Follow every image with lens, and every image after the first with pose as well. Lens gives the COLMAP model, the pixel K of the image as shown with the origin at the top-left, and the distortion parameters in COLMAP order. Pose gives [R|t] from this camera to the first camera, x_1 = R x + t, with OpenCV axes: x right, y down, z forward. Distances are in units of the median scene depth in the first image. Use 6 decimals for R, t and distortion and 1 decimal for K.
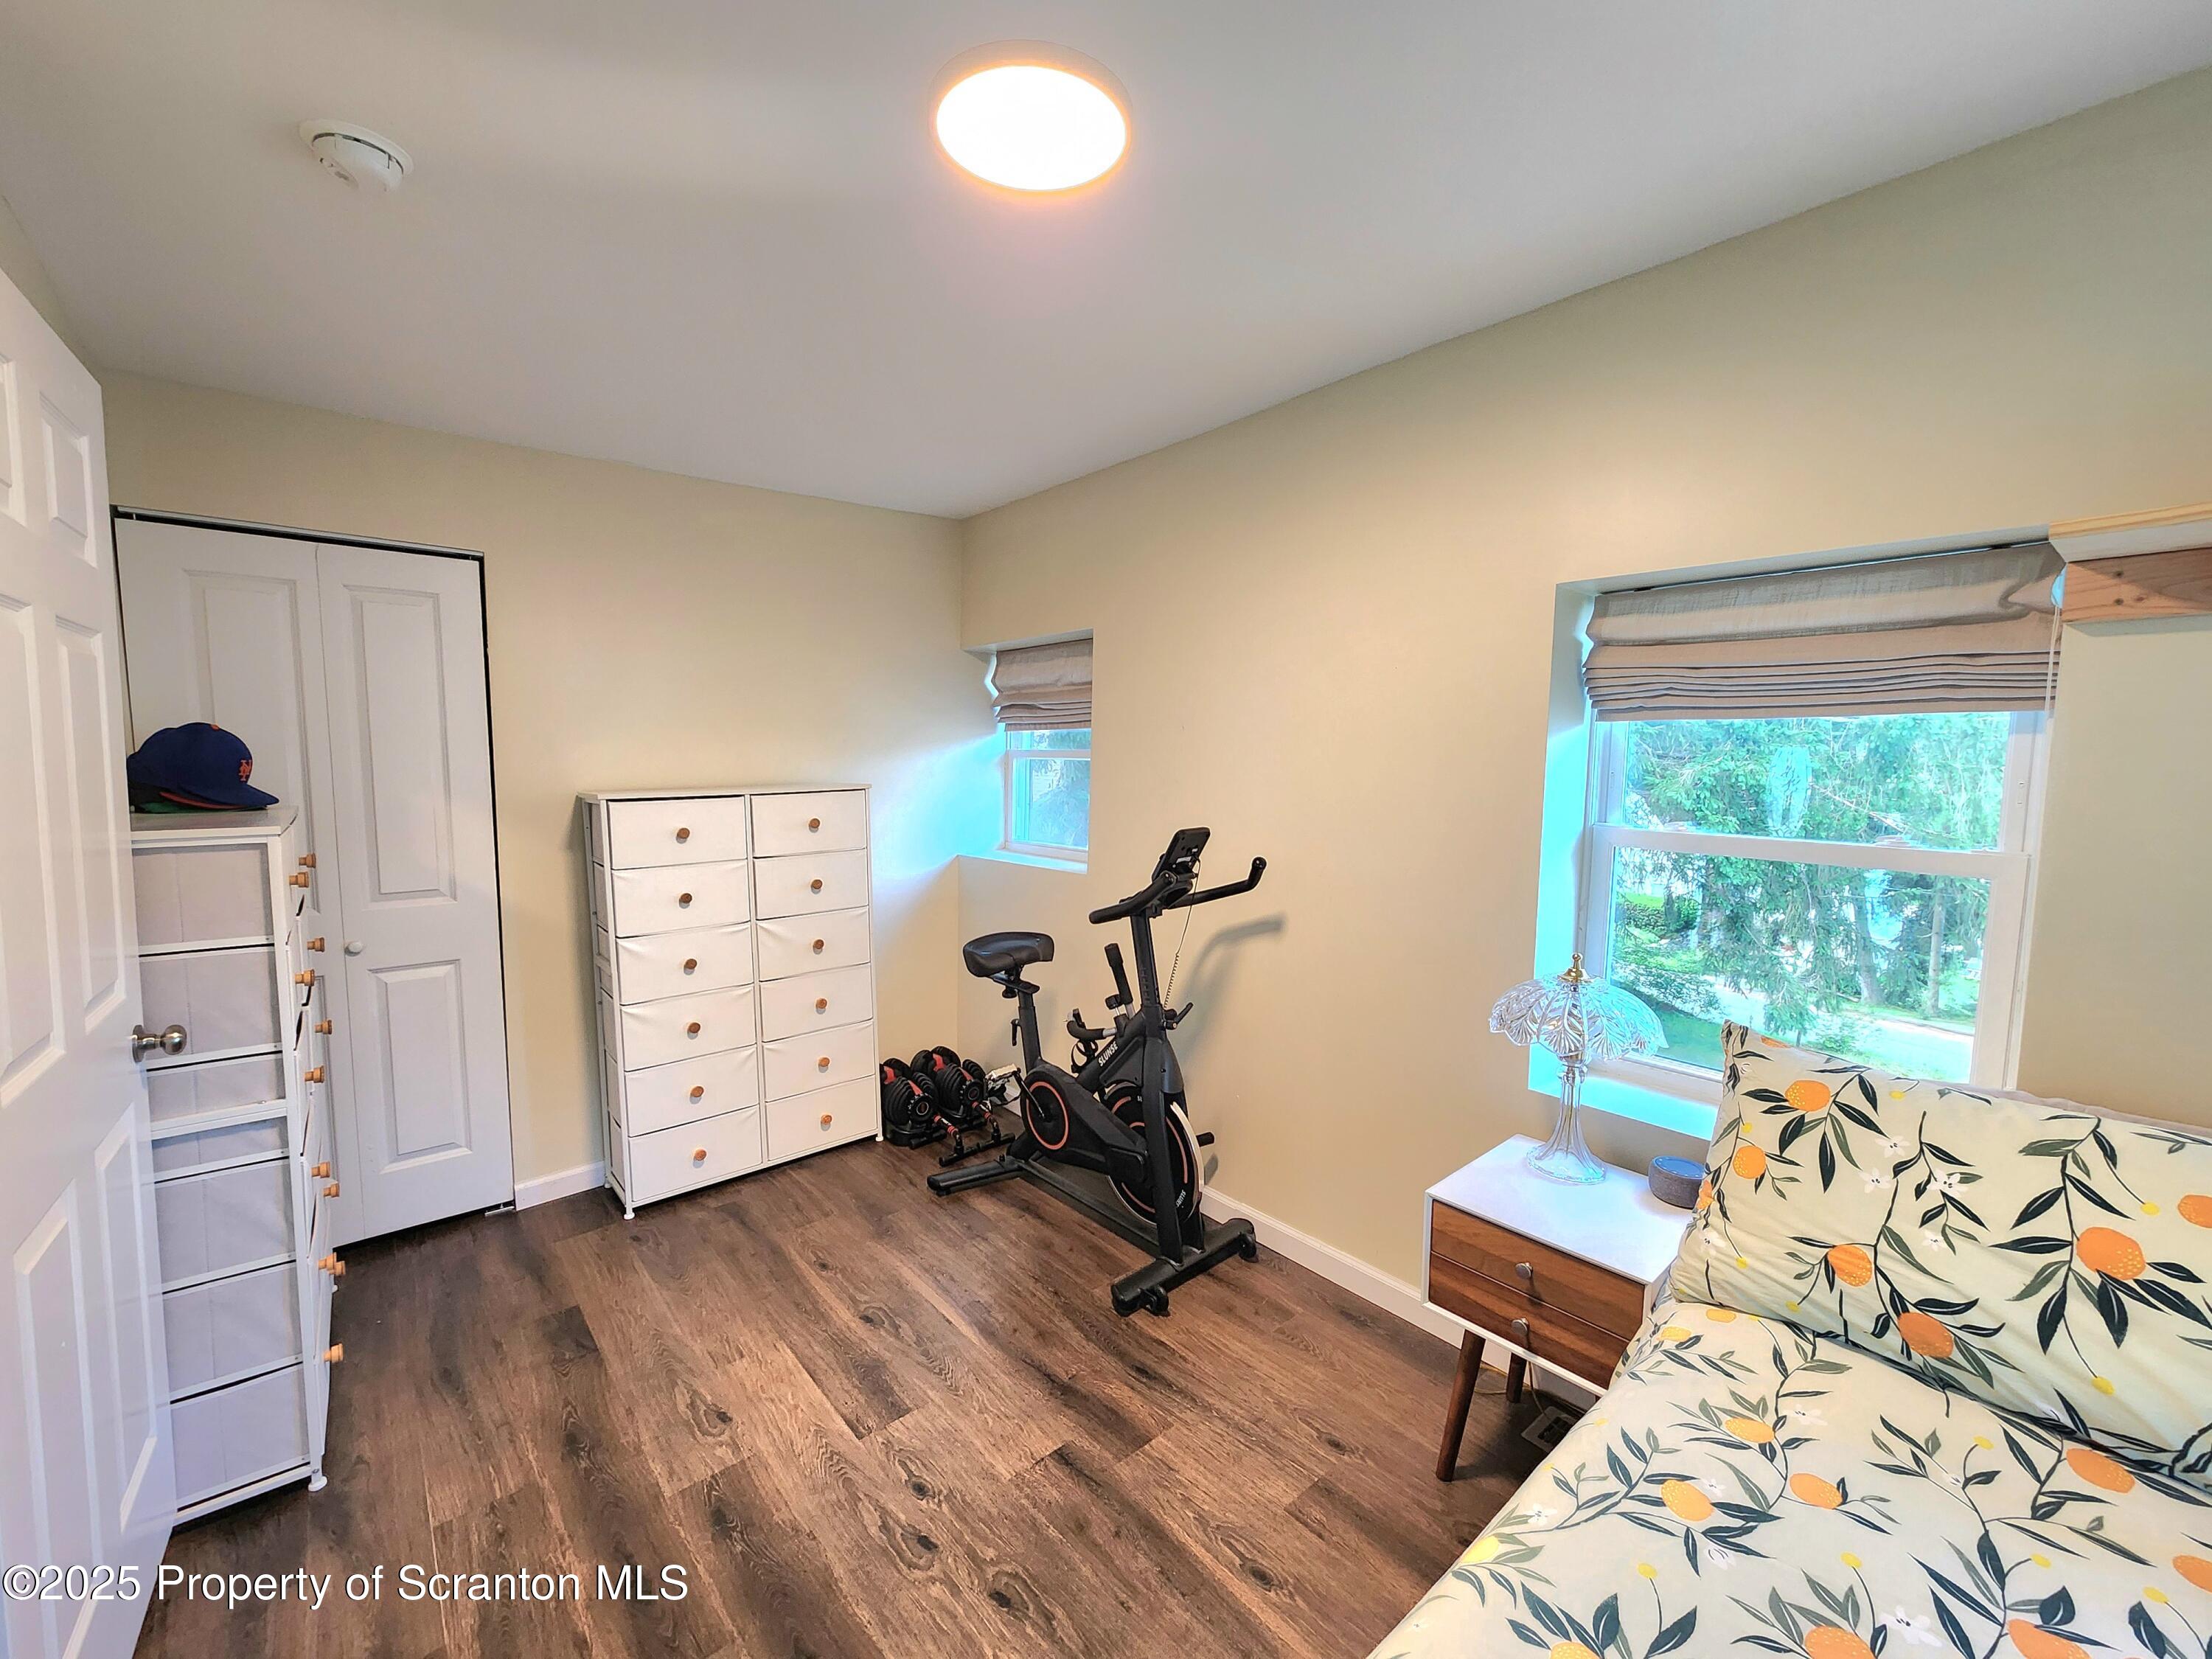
lens RADIAL K [[910.1, 0, 1106.9], [0, 910.1, 831.7], [0, 0, 1]] dist [0.001698, 0.000157]
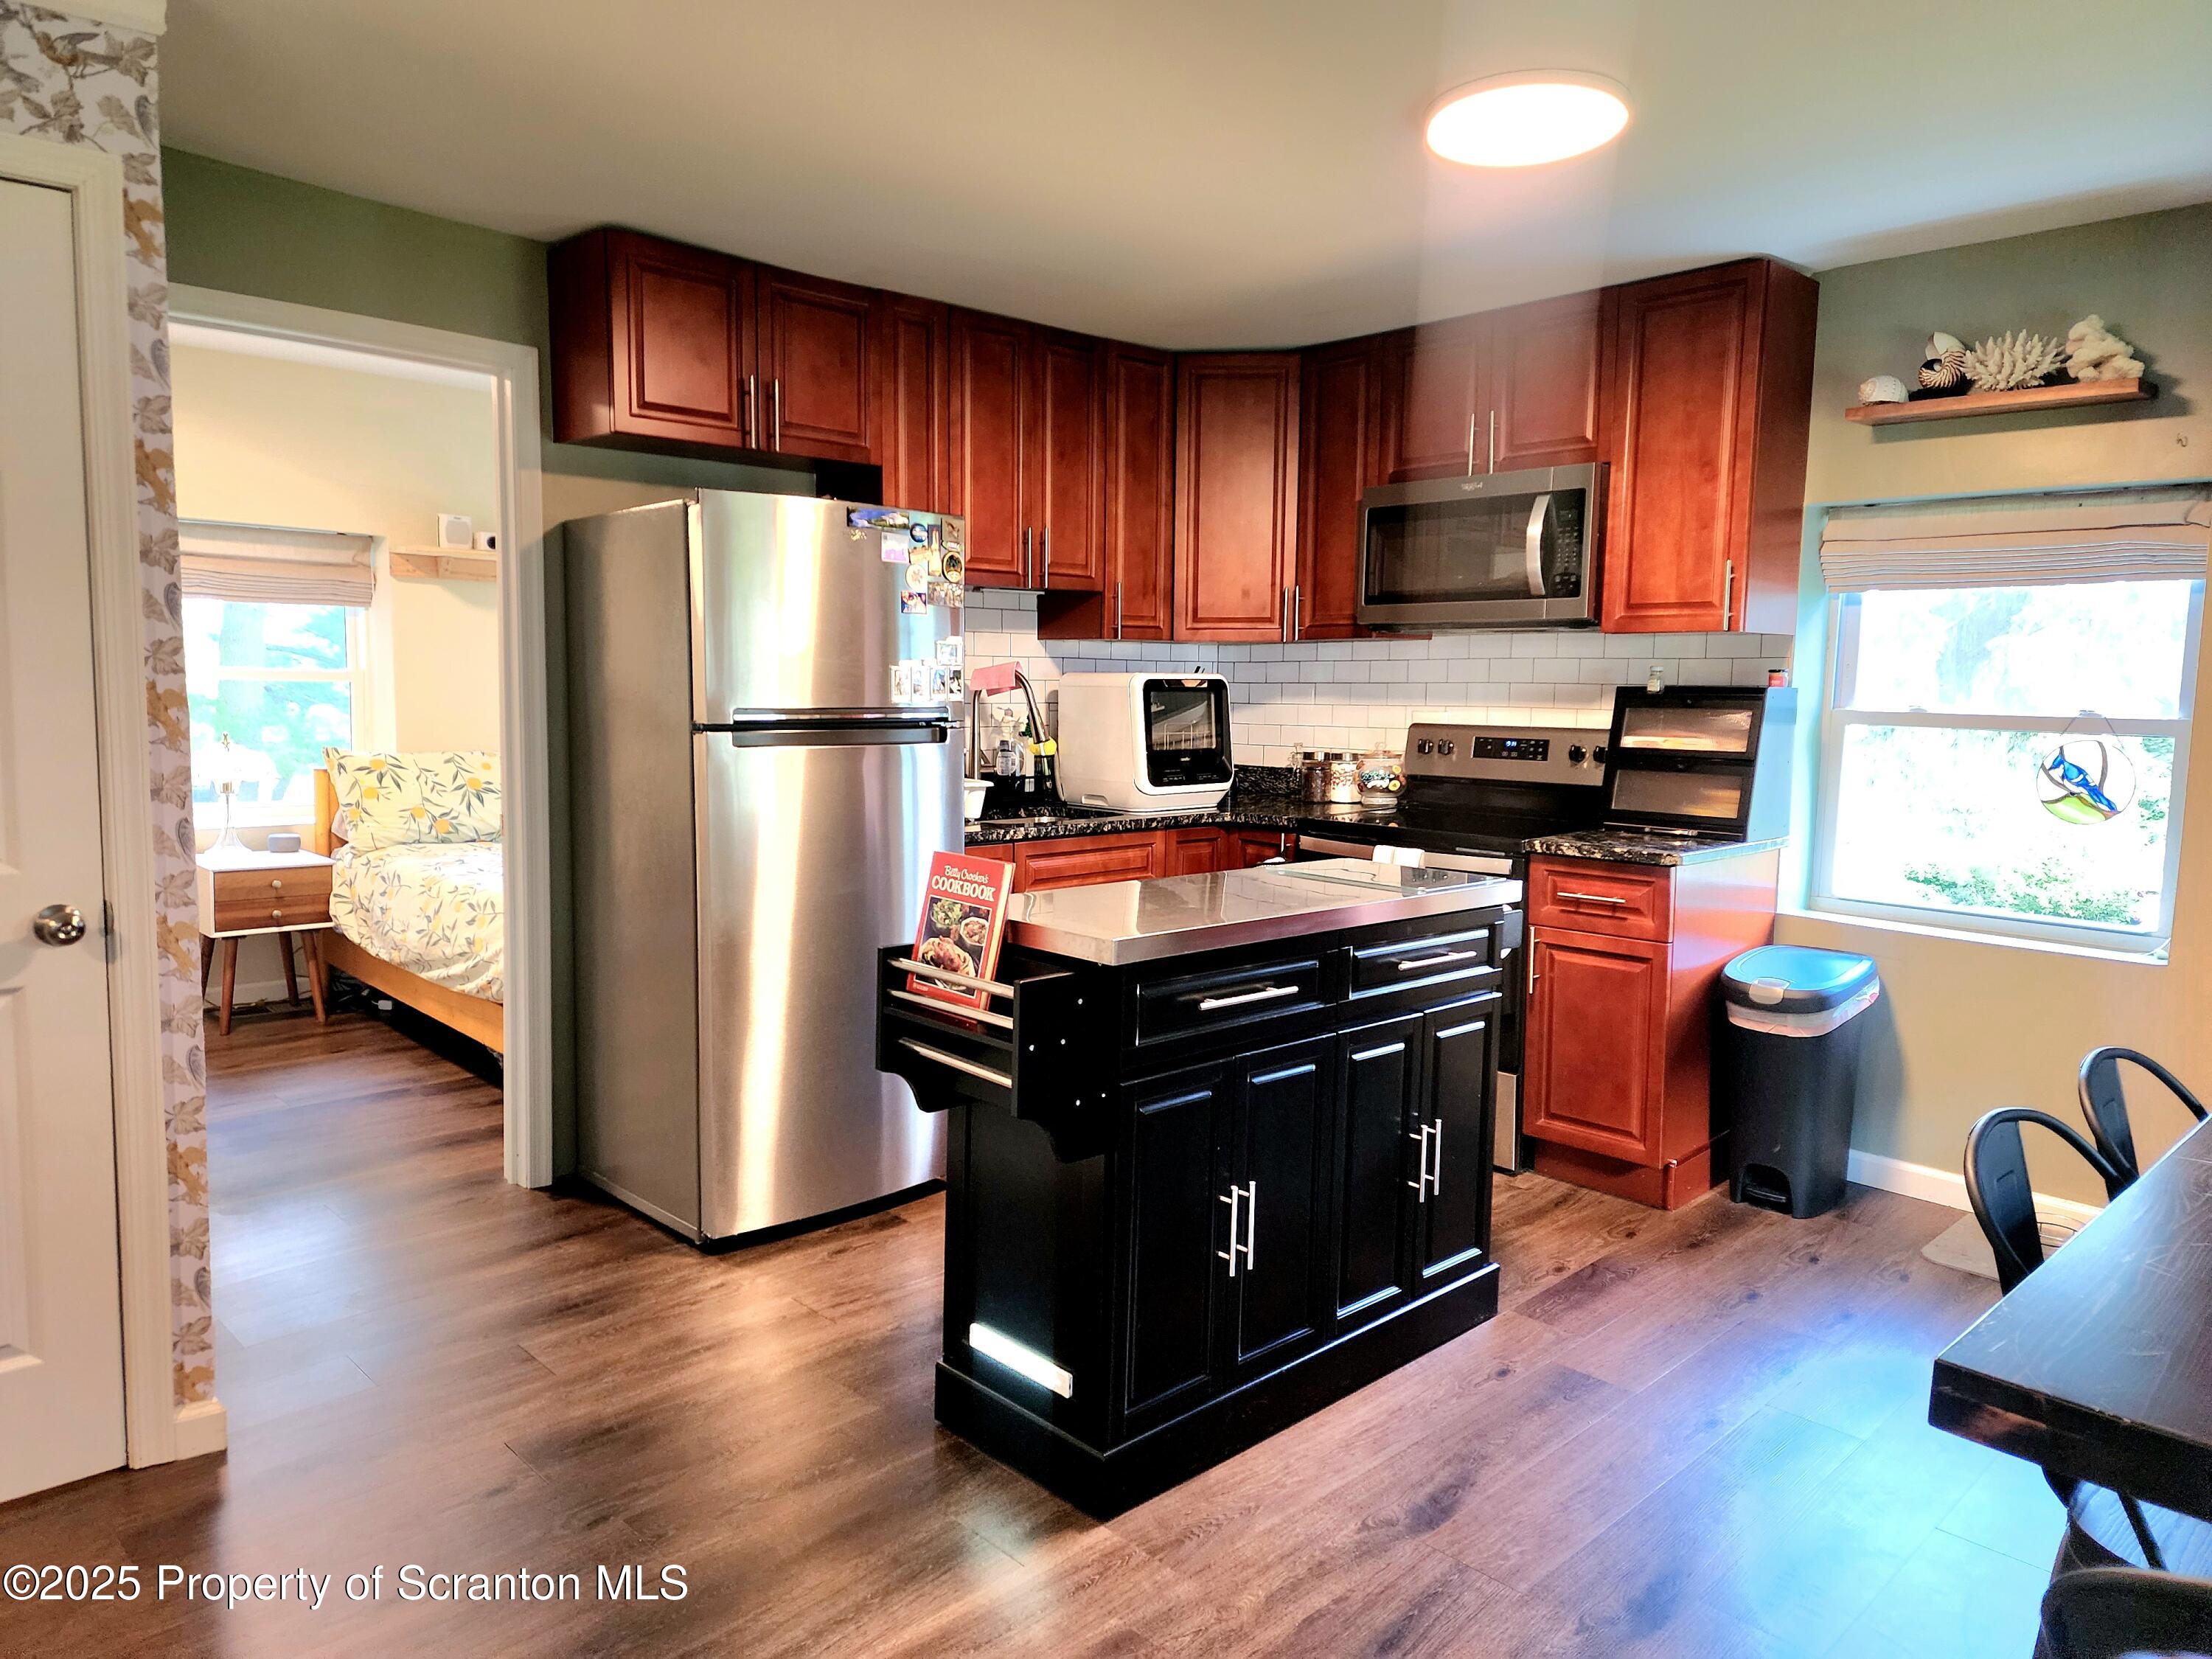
lens RADIAL K [[1464.5, 0, 1111.9], [0, 1464.5, 820.2], [0, 0, 1]] dist [0.090061, -0.072049]
pose [[-0.066396, -0.111680, 0.991524, -2.533819], [0.061395, 0.991376, 0.115774, 0.070369], [-0.995903, 0.068561, -0.058967, -0.550828]]
